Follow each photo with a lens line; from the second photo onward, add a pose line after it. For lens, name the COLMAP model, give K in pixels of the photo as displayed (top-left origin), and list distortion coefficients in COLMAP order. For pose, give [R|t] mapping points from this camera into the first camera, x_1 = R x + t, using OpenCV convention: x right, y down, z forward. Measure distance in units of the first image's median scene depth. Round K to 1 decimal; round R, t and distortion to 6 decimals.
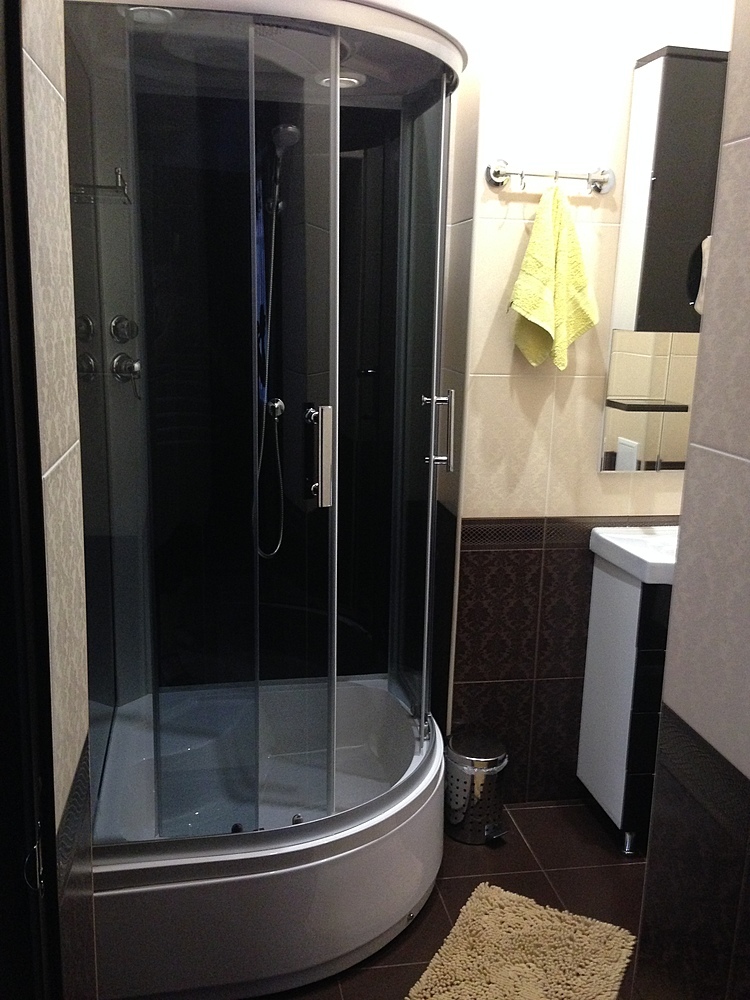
lens RADIAL K [[921.6, 0, 375.5], [0, 921.6, 501.4], [0, 0, 1]] dist [0.030934, 0.000000]
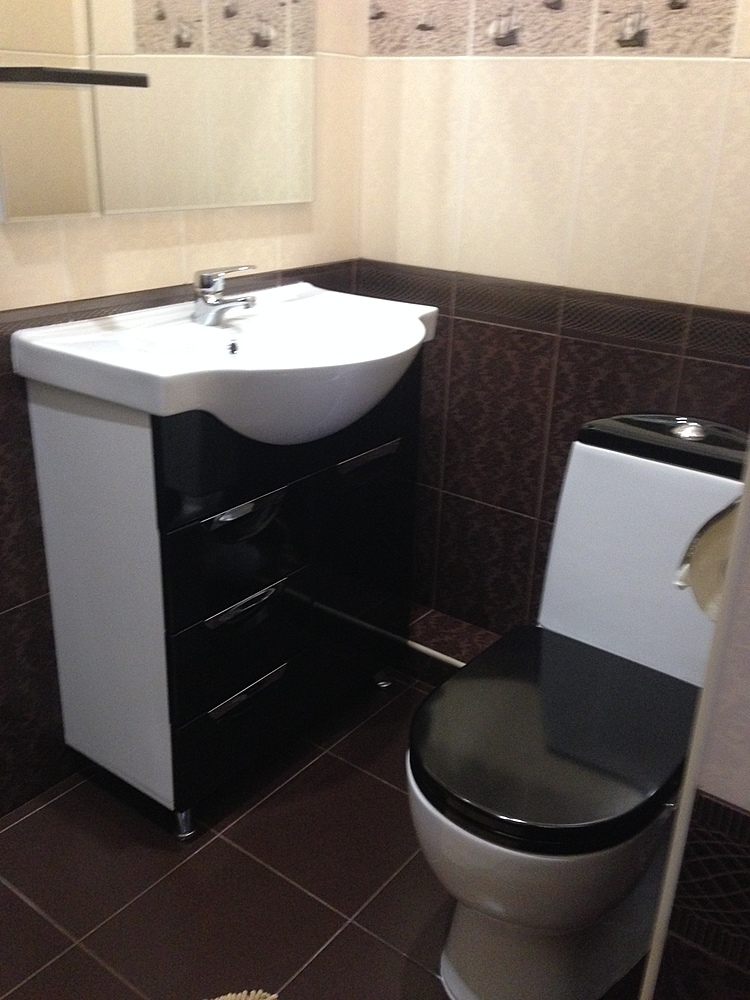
lens RADIAL K [[921.6, 0, 376.0], [0, 921.6, 504.7], [0, 0, 1]] dist [0.030934, 0.000000]
pose [[0.743456, -0.263201, 0.614815, 0.036372], [0.126978, 0.958133, 0.256628, 0.013656], [-0.656620, -0.112724, 0.745751, 0.458575]]
